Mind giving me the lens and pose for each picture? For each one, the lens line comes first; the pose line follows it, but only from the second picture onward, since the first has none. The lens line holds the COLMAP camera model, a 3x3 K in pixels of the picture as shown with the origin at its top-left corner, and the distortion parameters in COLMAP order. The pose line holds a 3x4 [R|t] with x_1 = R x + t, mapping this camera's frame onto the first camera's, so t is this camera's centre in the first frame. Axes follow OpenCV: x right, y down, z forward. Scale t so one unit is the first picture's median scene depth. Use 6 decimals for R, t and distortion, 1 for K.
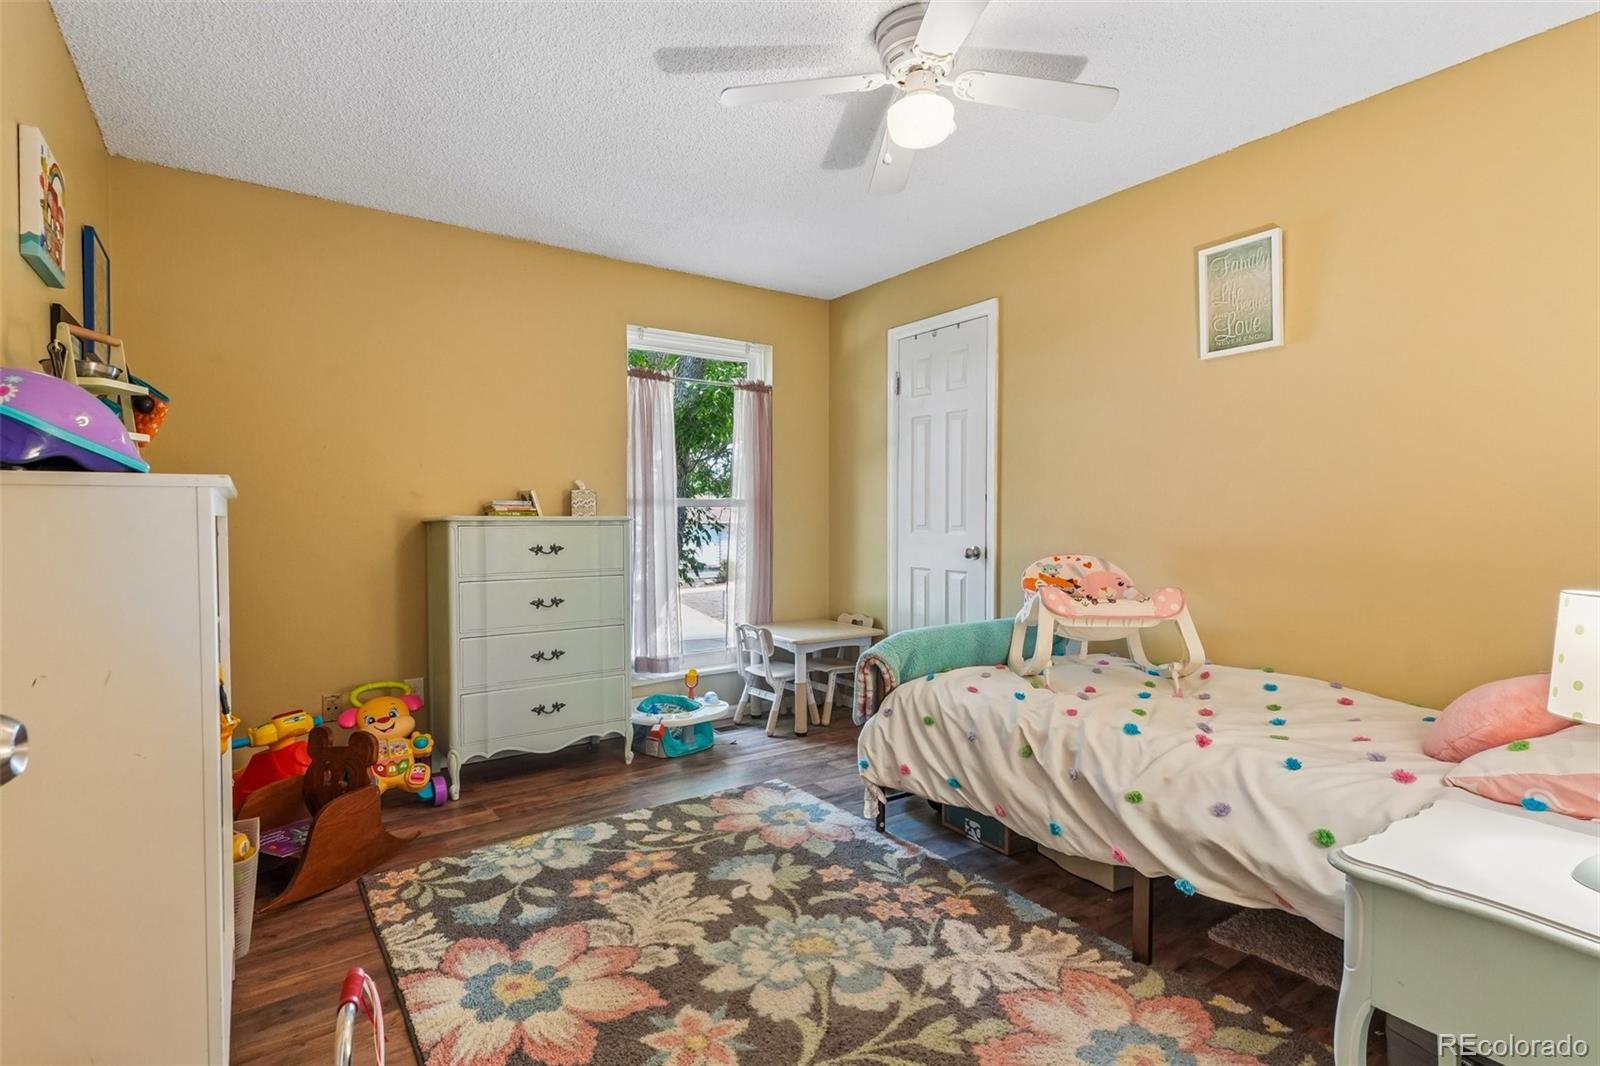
lens RADIAL K [[768.8, 0, 793.9], [0, 768.8, 530.3], [0, 0, 1]] dist [0.014097, -0.001556]
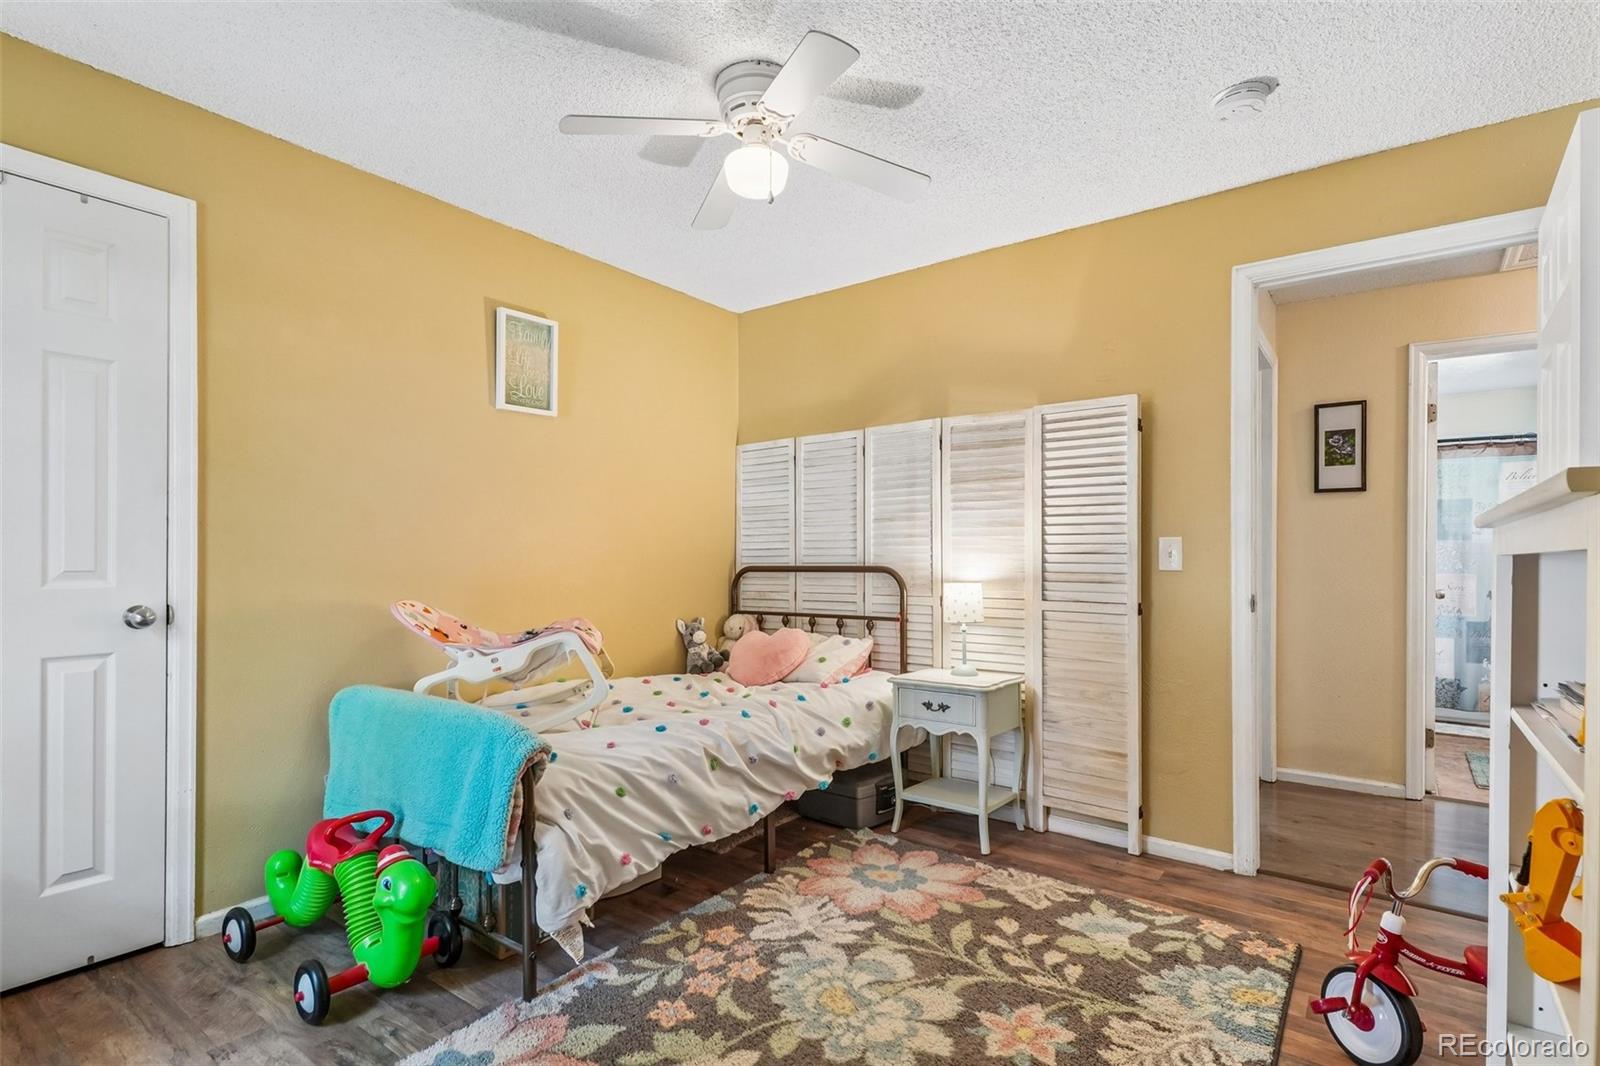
lens RADIAL K [[771.3, 0, 800.4], [0, 771.3, 559.1], [0, 0, 1]] dist [0.000568, -0.000830]
pose [[-0.306352, -0.001414, 0.951917, -0.813607], [0.017140, 0.999829, 0.007001, -0.016967], [-0.951764, 0.018461, -0.306275, 1.238544]]
